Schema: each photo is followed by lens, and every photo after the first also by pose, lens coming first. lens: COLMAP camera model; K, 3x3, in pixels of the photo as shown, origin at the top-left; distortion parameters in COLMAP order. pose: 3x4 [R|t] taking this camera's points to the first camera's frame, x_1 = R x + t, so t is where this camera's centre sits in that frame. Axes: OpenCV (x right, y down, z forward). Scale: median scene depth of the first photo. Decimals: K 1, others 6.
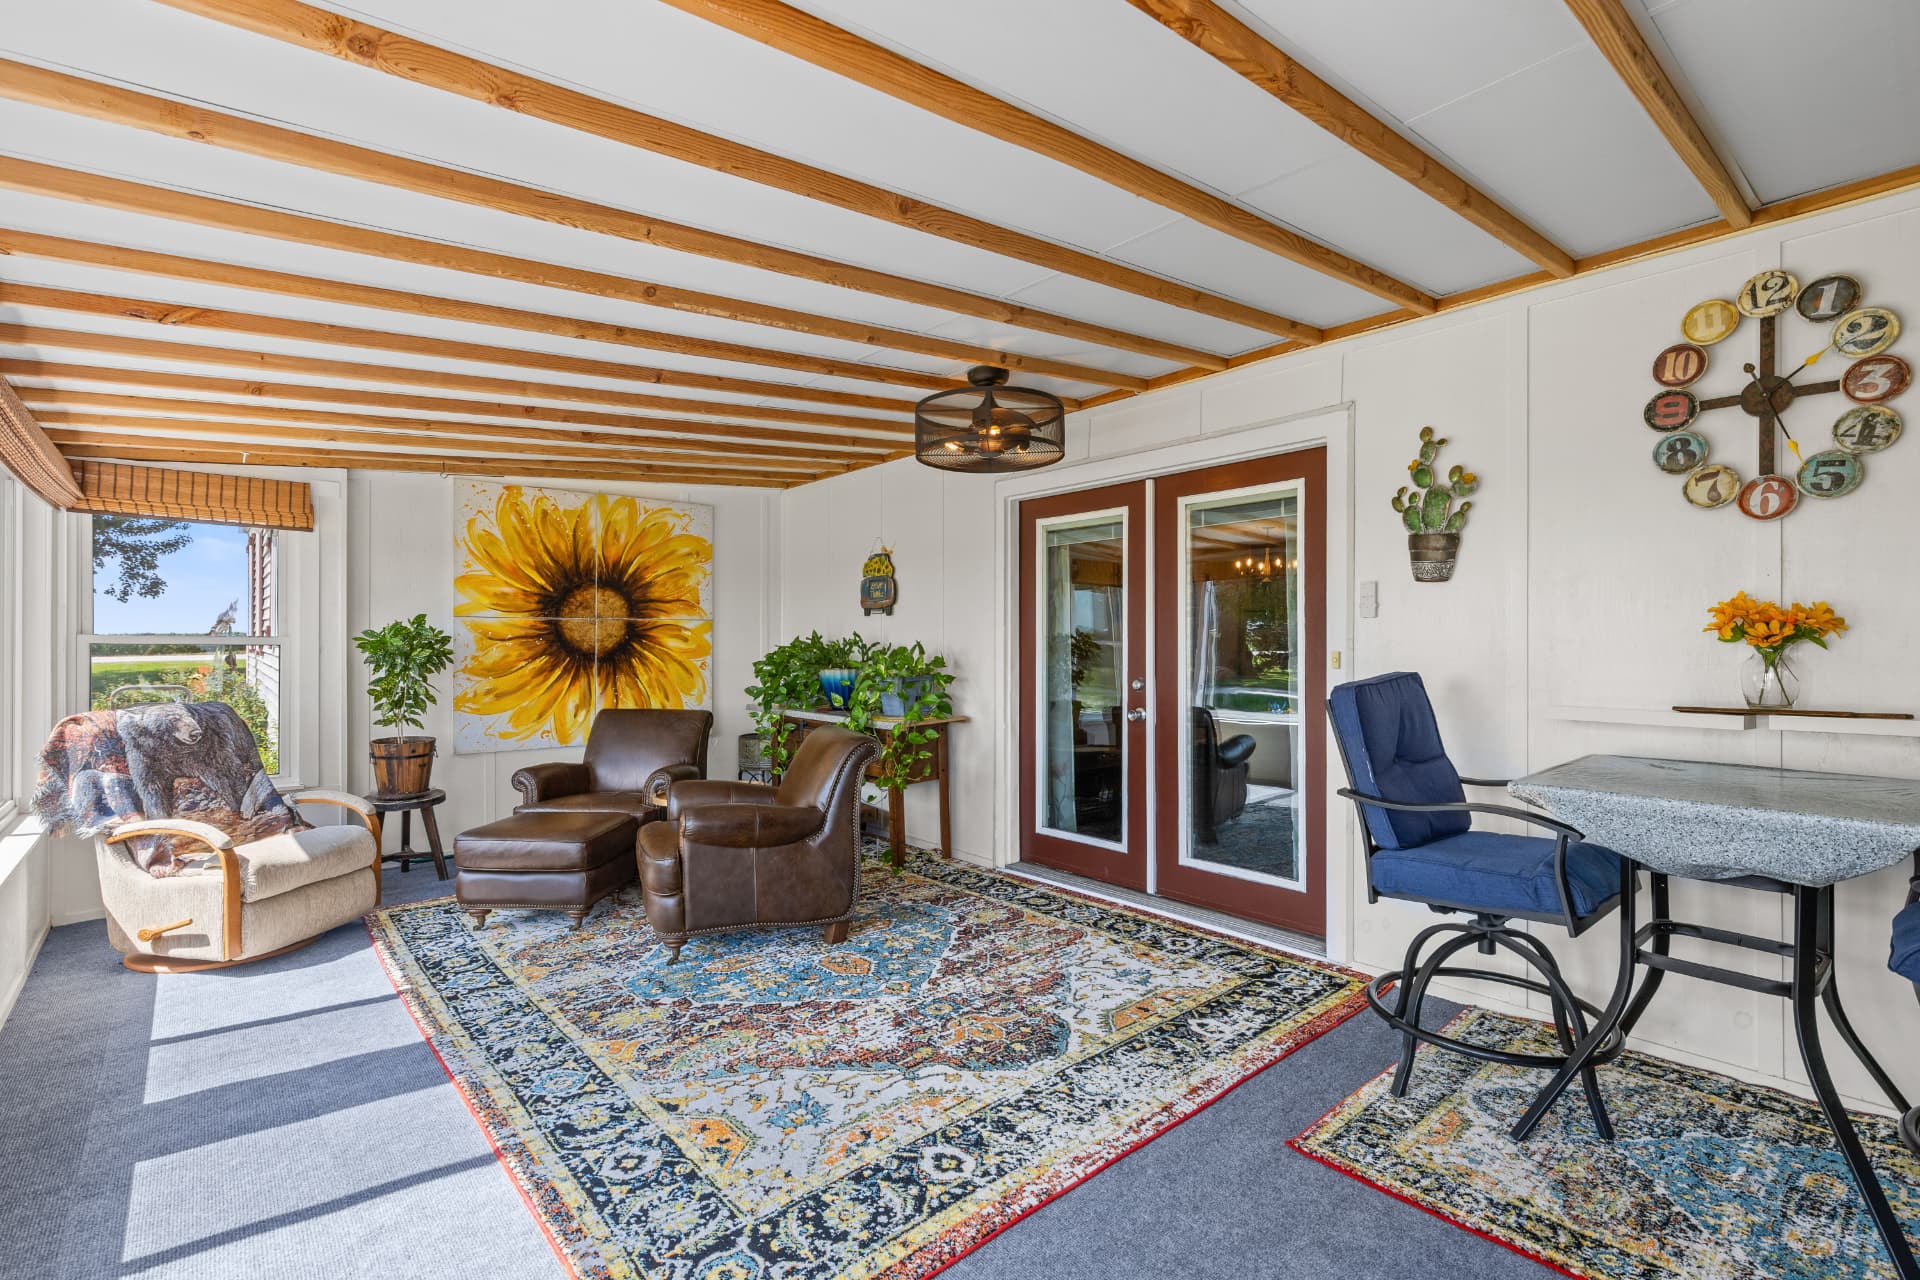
lens RADIAL K [[865.1, 0, 935.2], [0, 865.1, 646.6], [0, 0, 1]] dist [0.006807, 0.000176]
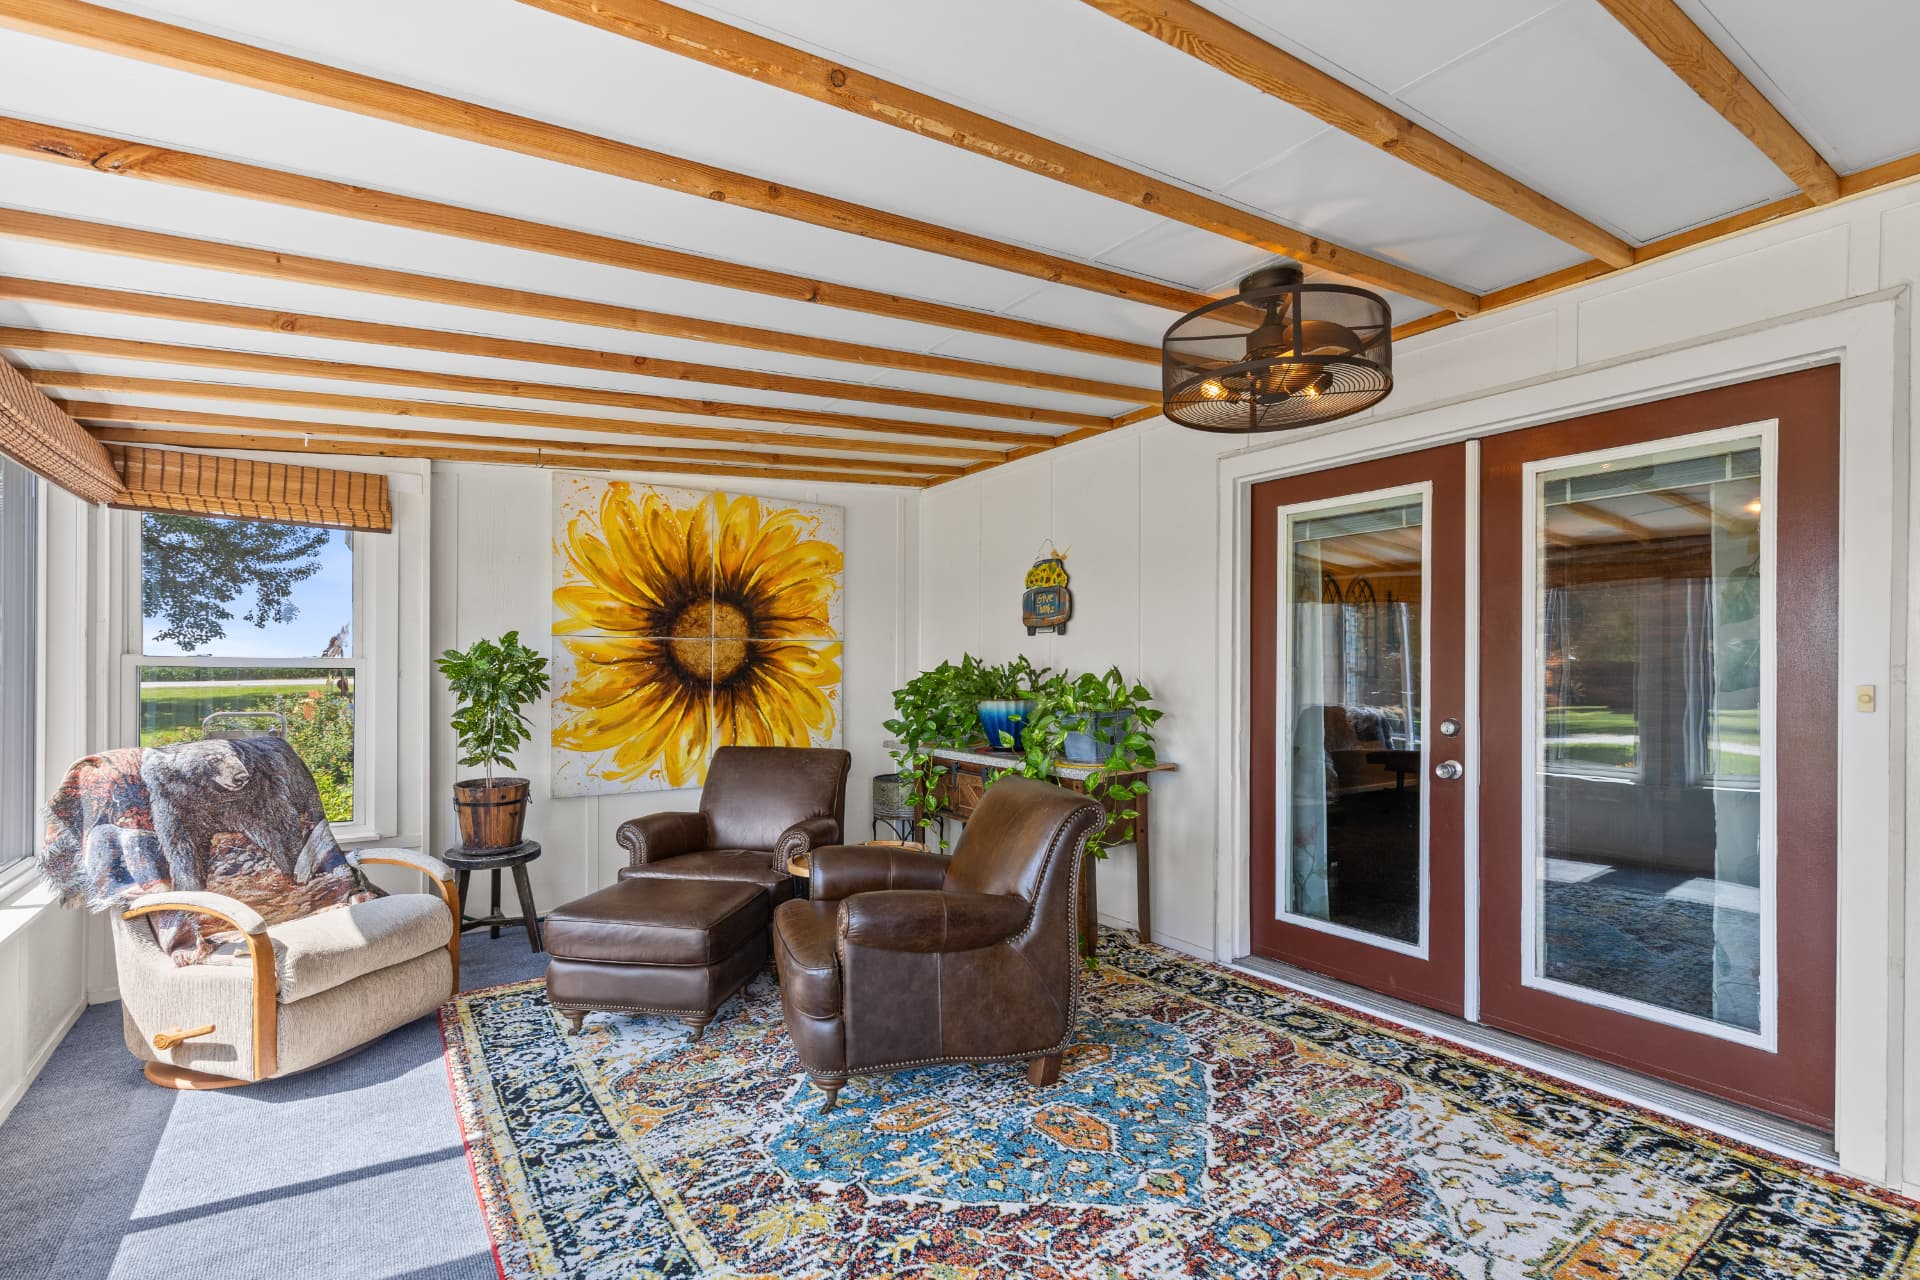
lens RADIAL K [[865.1, 0, 938.2], [0, 865.1, 673.9], [0, 0, 1]] dist [0.006807, 0.000176]
pose [[0.994877, 0.004603, -0.100990, -0.135265], [-0.004525, 0.999989, 0.001008, 0.000371], [0.100994, -0.000546, 0.994887, 0.281039]]
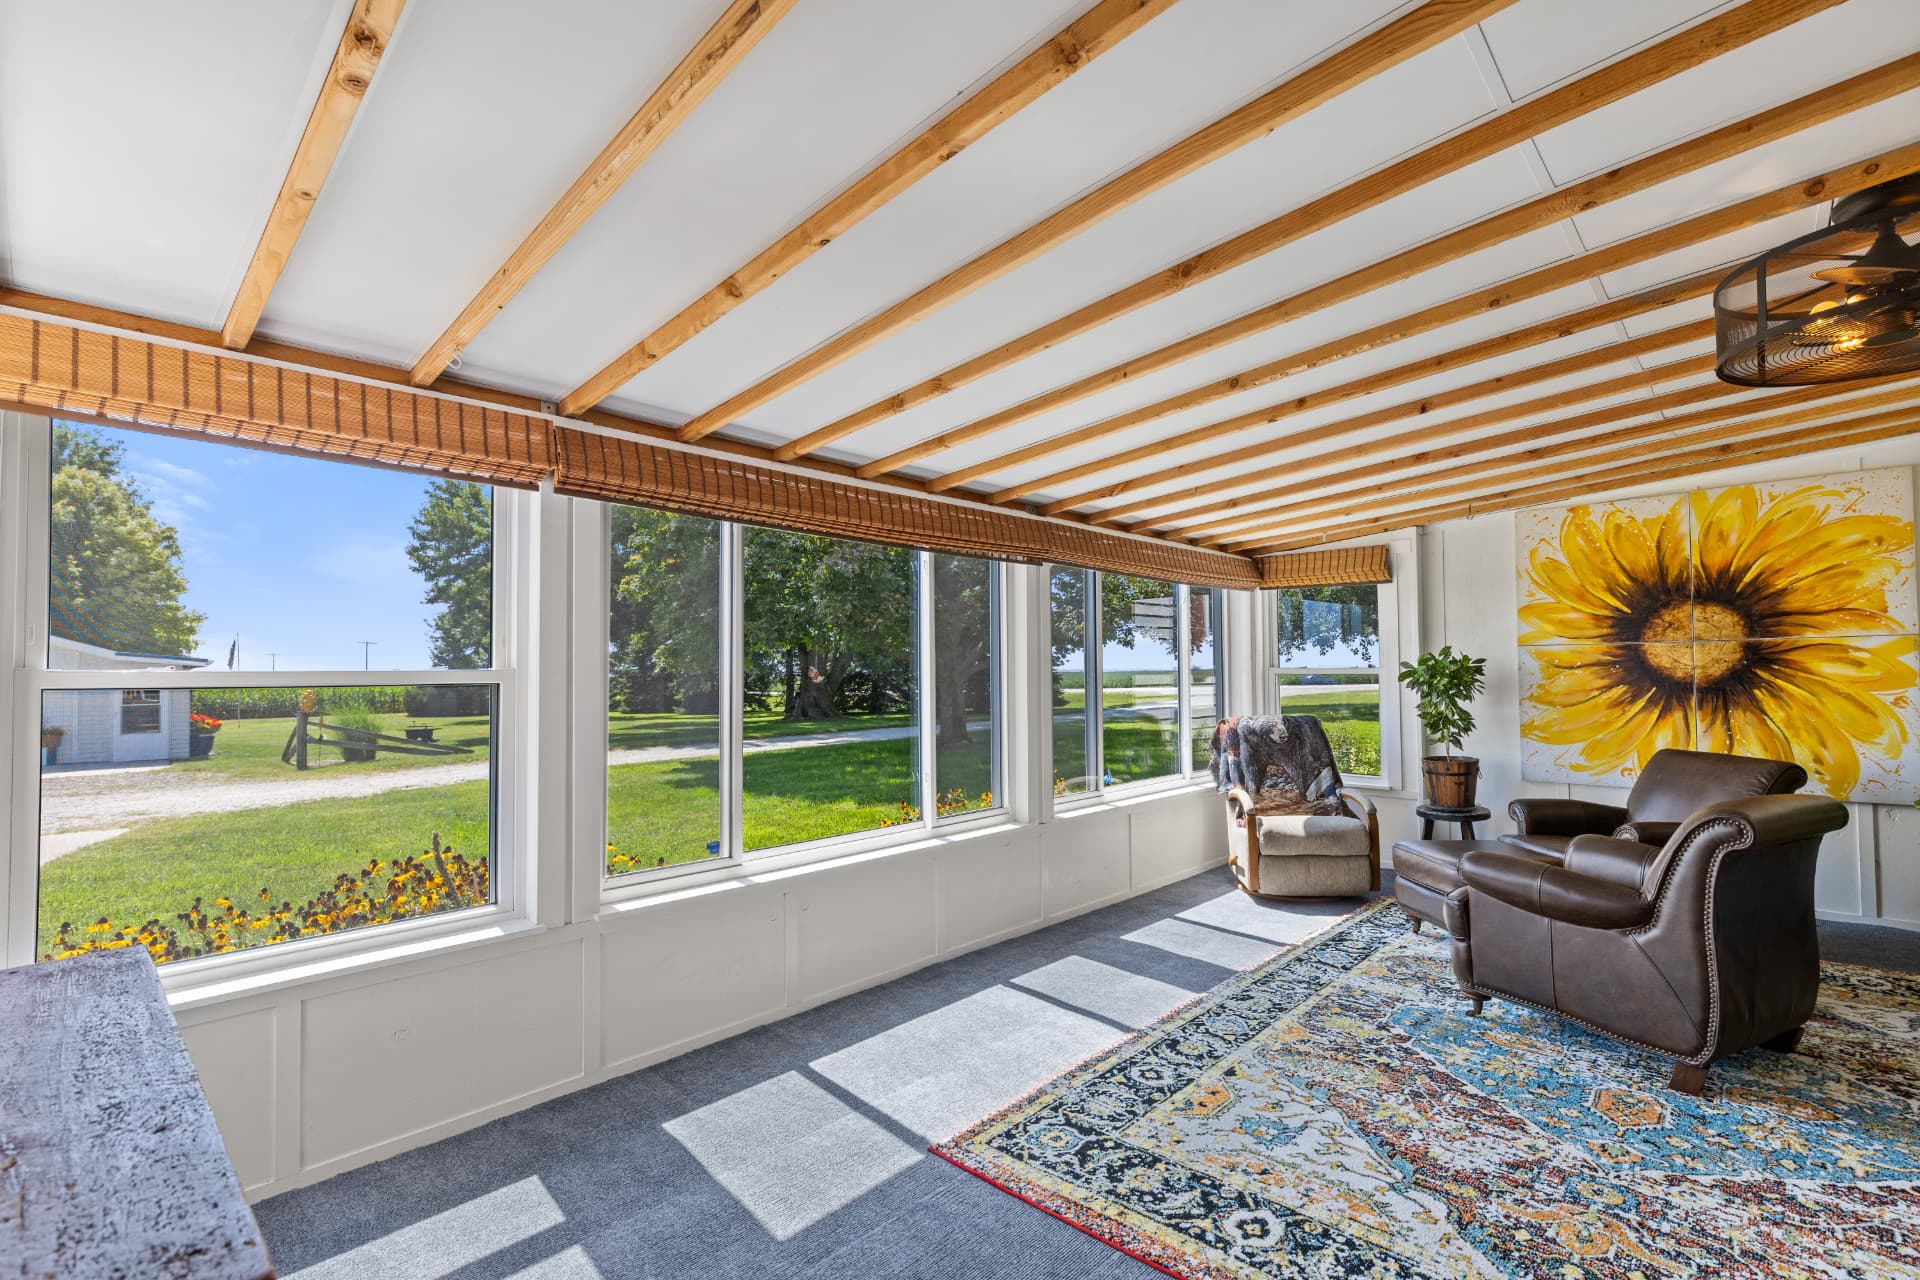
lens RADIAL K [[865.1, 0, 993.0], [0, 865.1, 639.9], [0, 0, 1]] dist [0.006807, 0.000176]
pose [[0.132908, -0.041450, -0.990261, 0.550893], [0.004387, 0.999140, -0.041233, -0.002857], [0.991119, 0.001136, 0.132976, 0.349222]]
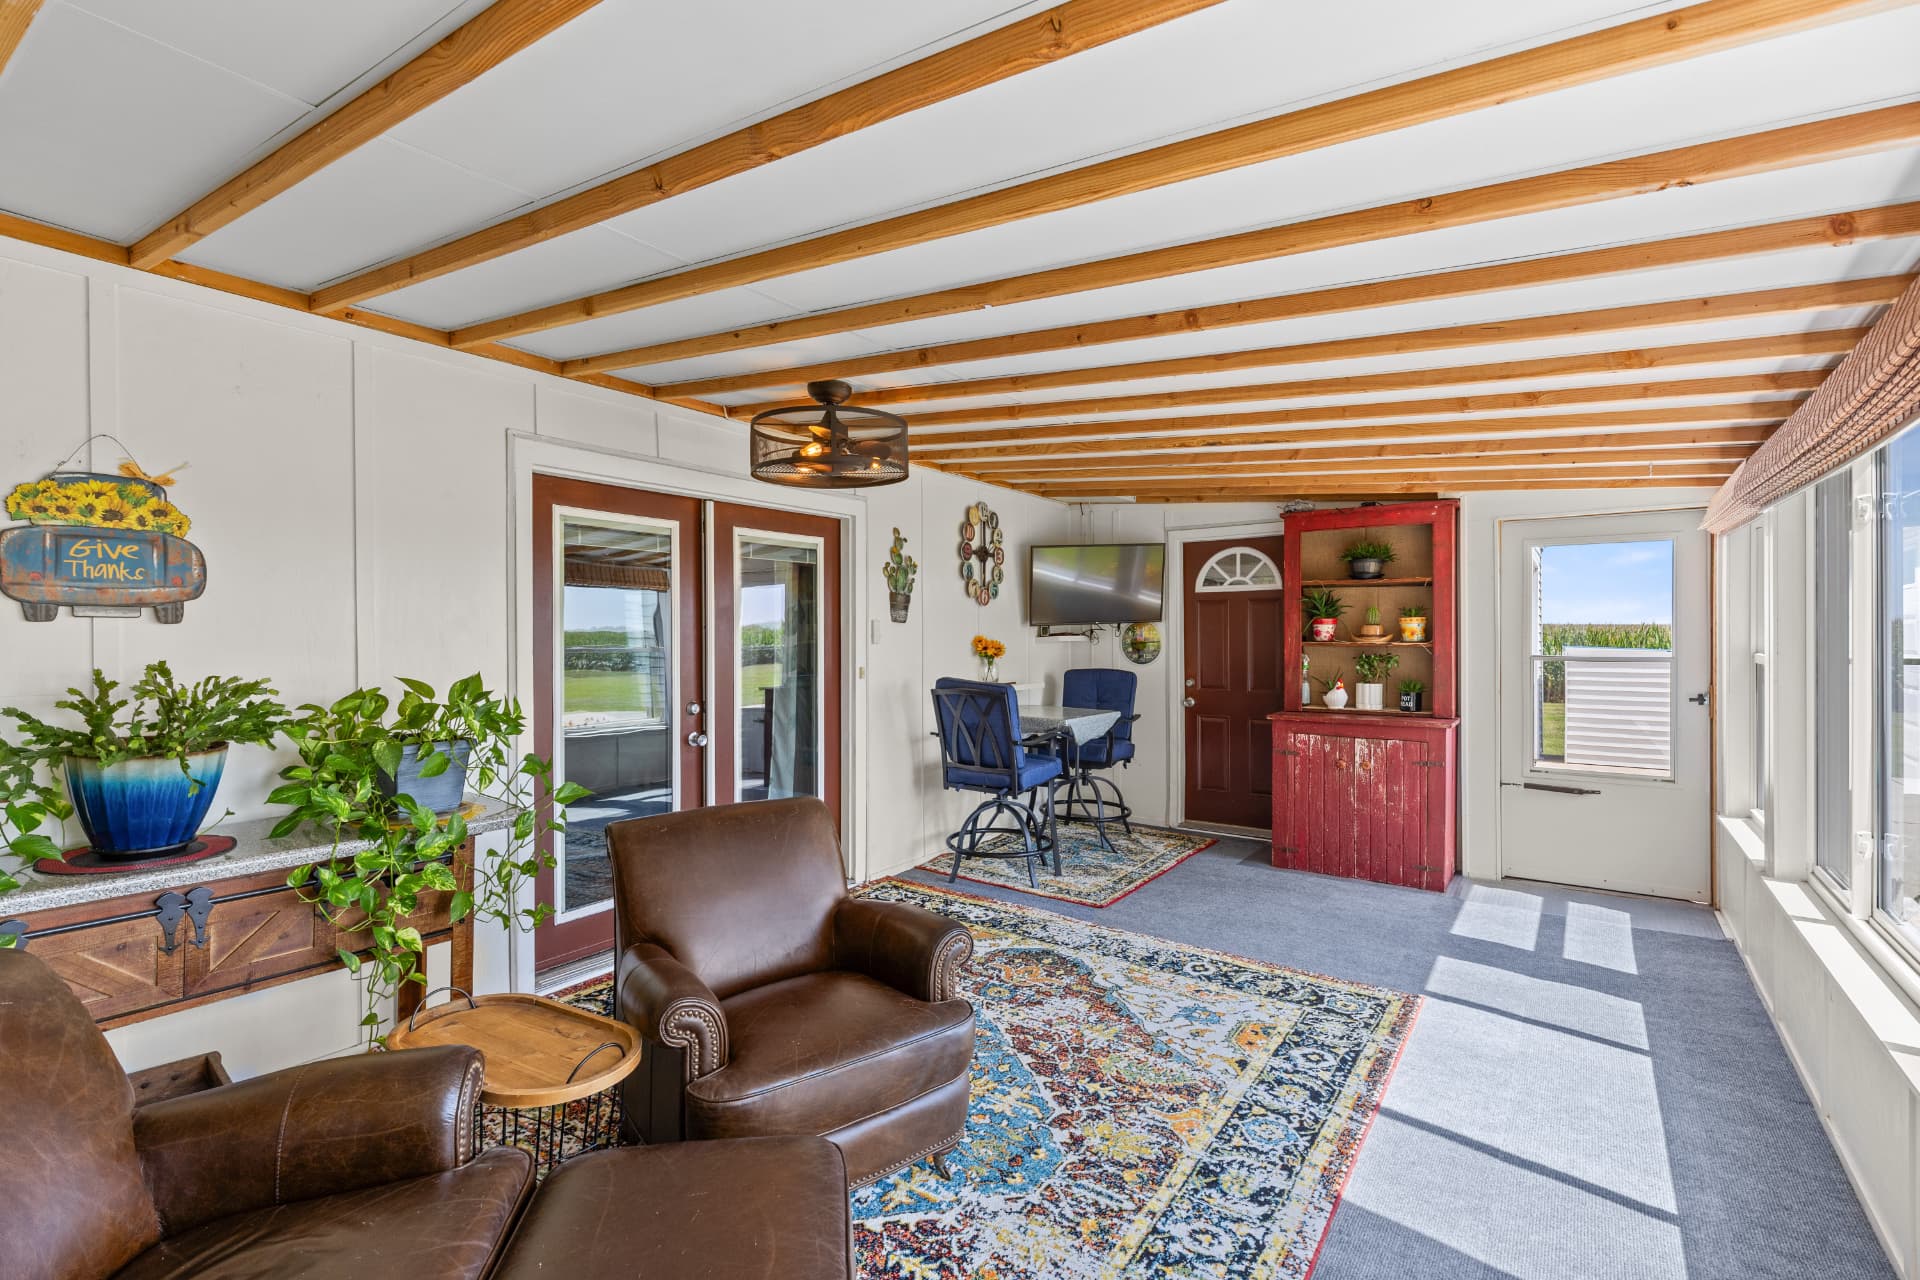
lens RADIAL K [[865.1, 0, 968.2], [0, 865.1, 639.0], [0, 0, 1]] dist [0.006807, 0.000176]
pose [[-0.244661, -0.005720, 0.969592, -0.913297], [0.003146, 0.999973, 0.006692, -0.046117], [-0.969604, 0.004687, -0.244637, 1.101052]]
